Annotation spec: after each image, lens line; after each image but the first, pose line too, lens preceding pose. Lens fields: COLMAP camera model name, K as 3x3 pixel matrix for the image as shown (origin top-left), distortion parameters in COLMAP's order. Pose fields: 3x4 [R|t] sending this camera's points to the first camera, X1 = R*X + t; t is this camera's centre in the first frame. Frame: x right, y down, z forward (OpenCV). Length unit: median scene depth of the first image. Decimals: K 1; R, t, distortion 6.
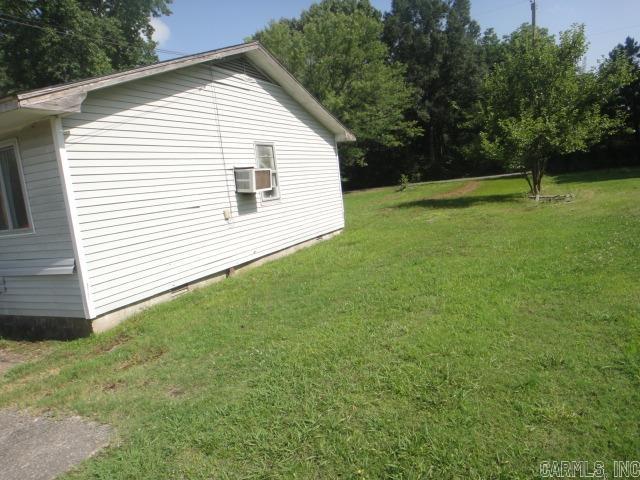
lens RADIAL K [[438.8, 0, 320.0], [0, 438.8, 240.0], [0, 0, 1]] dist [0.000893, -0.001068]
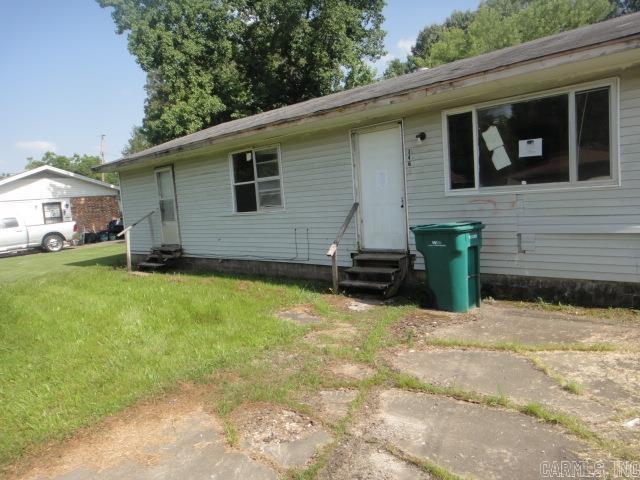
lens RADIAL K [[438.8, 0, 320.0], [0, 438.8, 240.0], [0, 0, 1]] dist [0.000893, -0.001068]
pose [[0.961864, 0.076214, -0.262697, -0.692246], [-0.076959, 0.997006, 0.007469, 0.094530], [0.262480, 0.013032, 0.964849, -0.010773]]
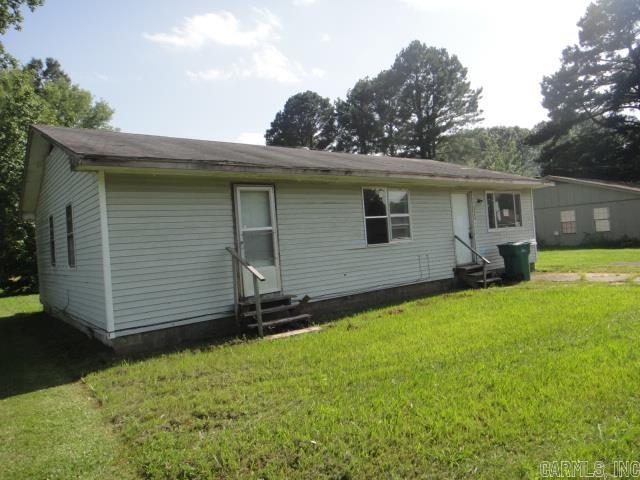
lens RADIAL K [[438.8, 0, 320.0], [0, 438.8, 240.0], [0, 0, 1]] dist [0.000893, -0.001068]
pose [[0.447328, 0.093553, 0.889464, -2.385879], [0.131275, 0.976875, -0.168768, 0.222516], [-0.884683, 0.192259, 0.424702, 0.681765]]
